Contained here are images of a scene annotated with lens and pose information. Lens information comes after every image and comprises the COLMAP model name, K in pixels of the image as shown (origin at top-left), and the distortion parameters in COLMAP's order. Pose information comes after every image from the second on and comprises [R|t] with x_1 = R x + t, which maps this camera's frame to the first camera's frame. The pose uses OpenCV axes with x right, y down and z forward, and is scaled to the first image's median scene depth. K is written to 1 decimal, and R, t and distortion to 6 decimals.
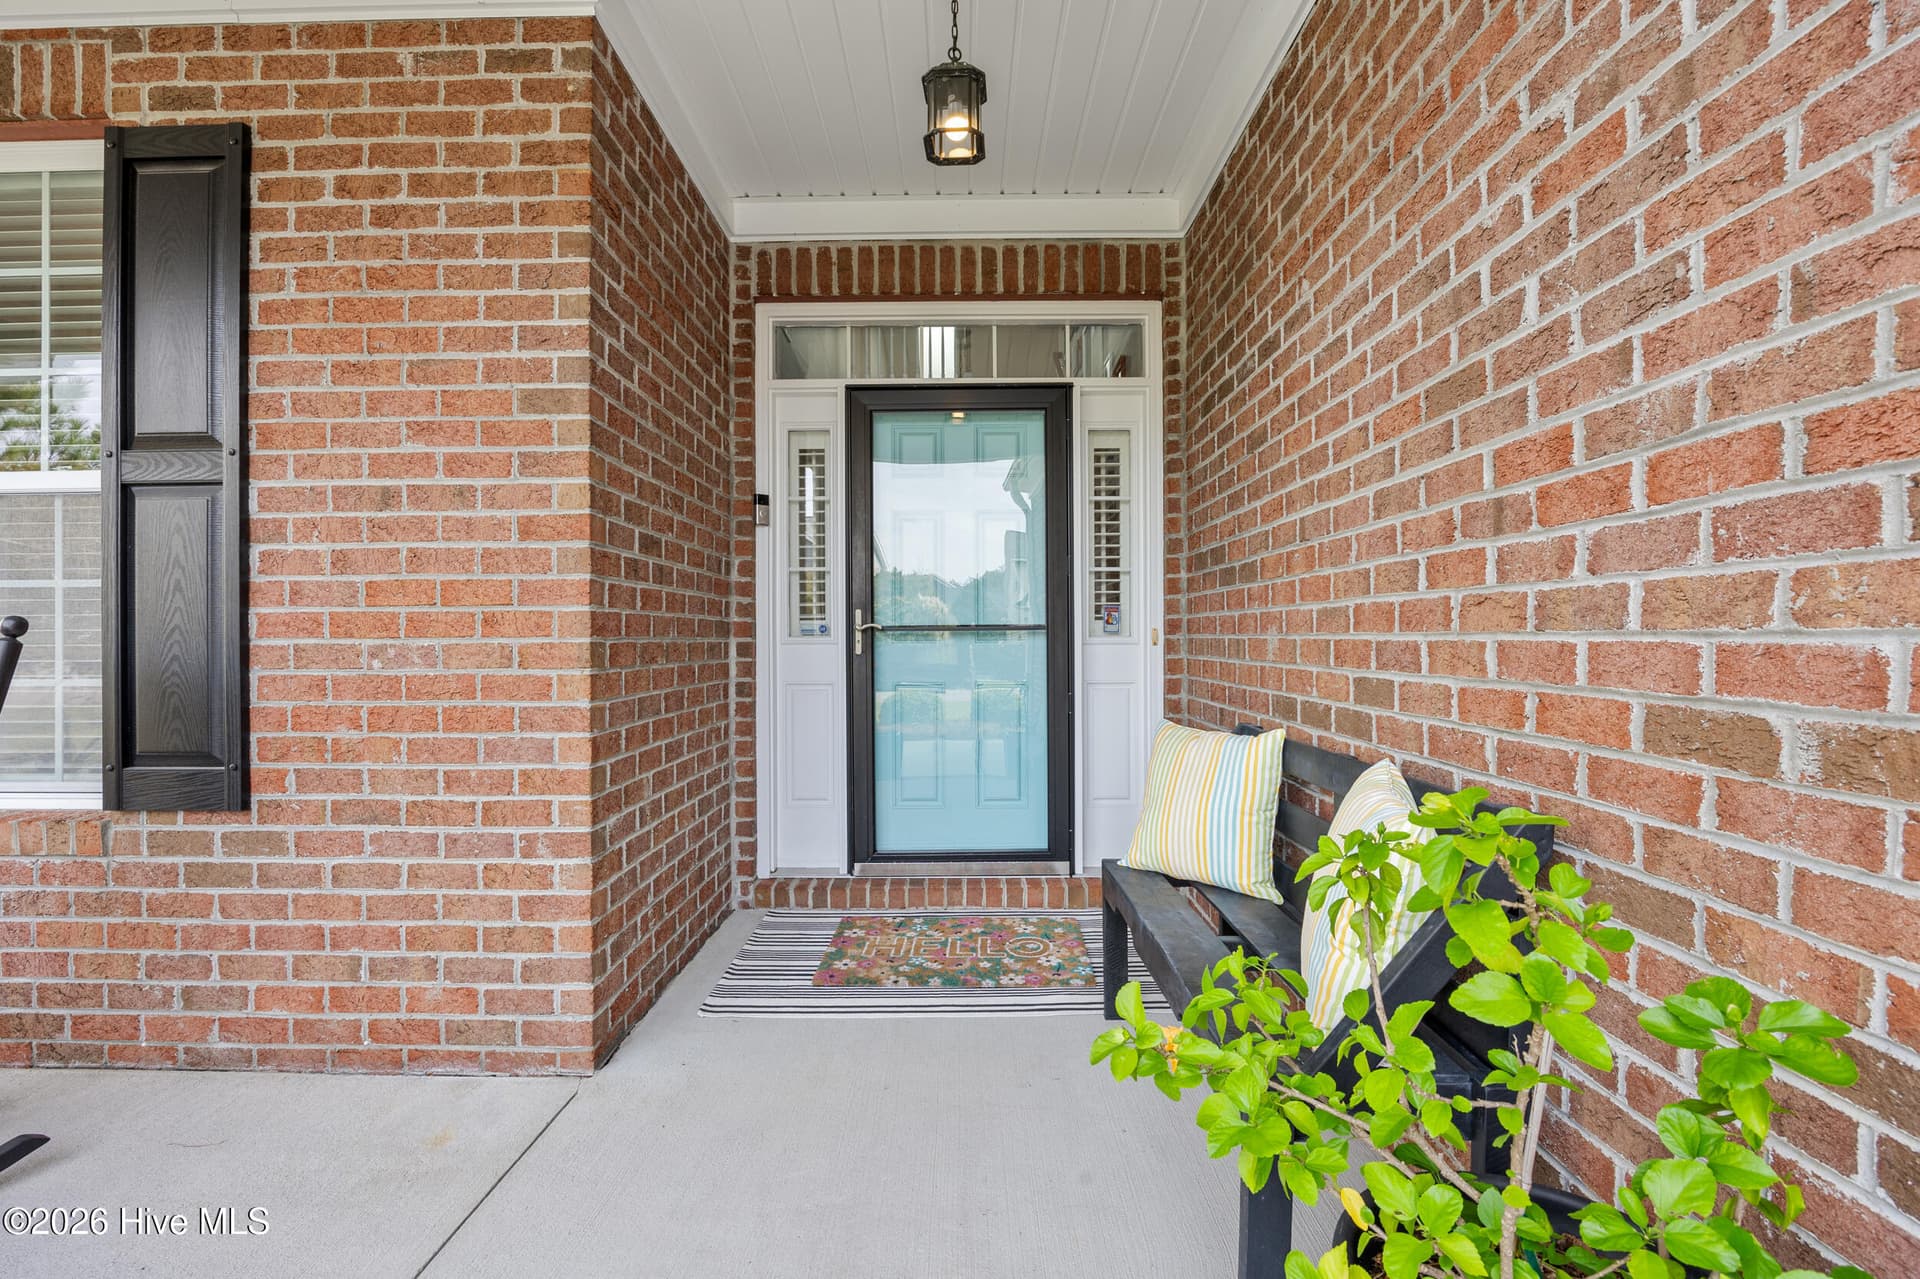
lens RADIAL K [[825.2, 0, 947.3], [0, 825.2, 636.8], [0, 0, 1]] dist [-0.002239, -0.000084]
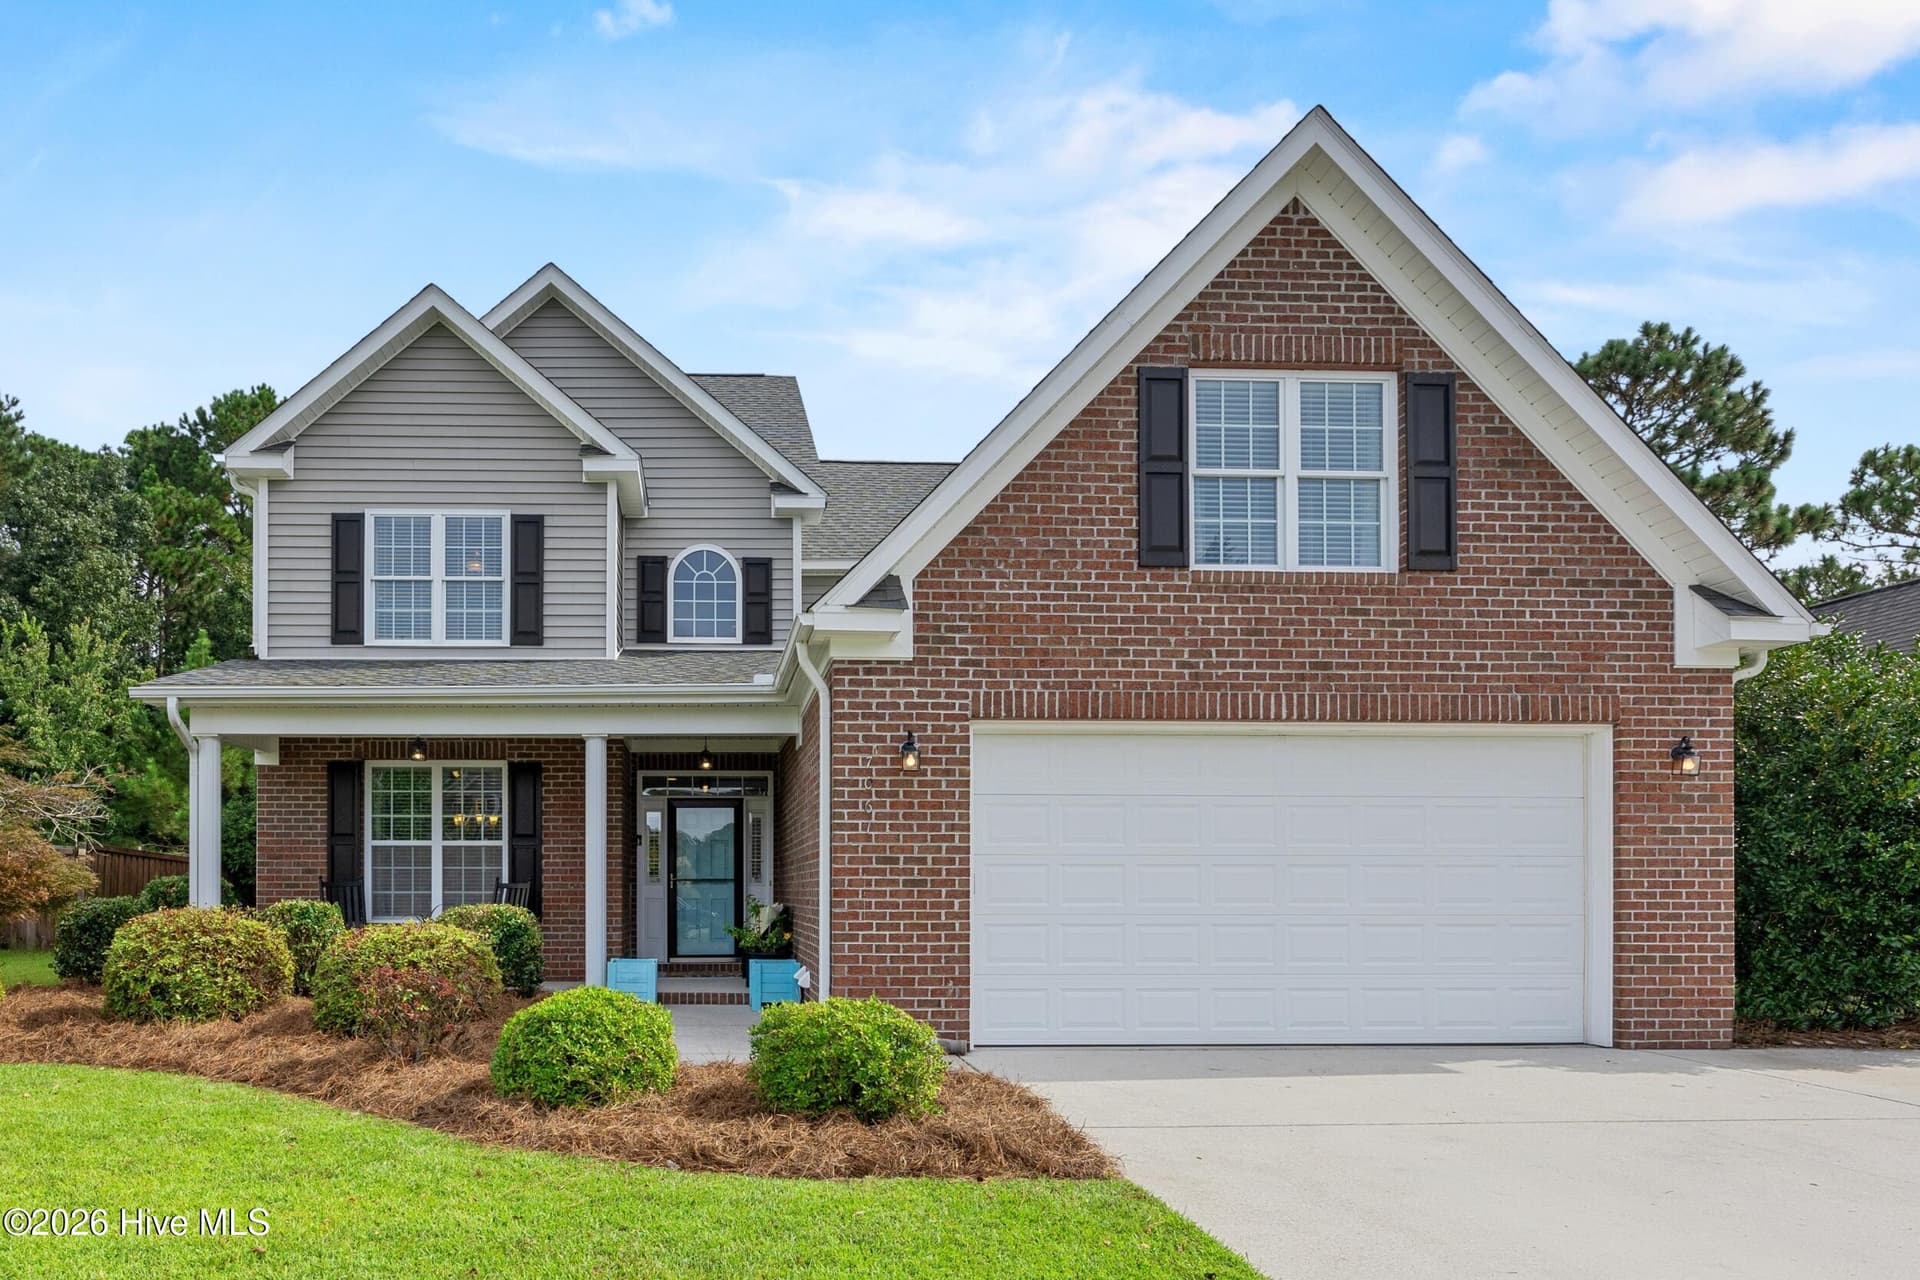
lens RADIAL K [[1153.3, 0, 728.9], [0, 1153.3, 894.5], [0, 0, 1]] dist [-0.023504, 0.010847]
pose [[0.998839, 0.003806, 0.048029, -0.158783], [-0.003956, 0.999988, 0.003020, 0.047536], [-0.048017, -0.003206, 0.998841, -5.065928]]
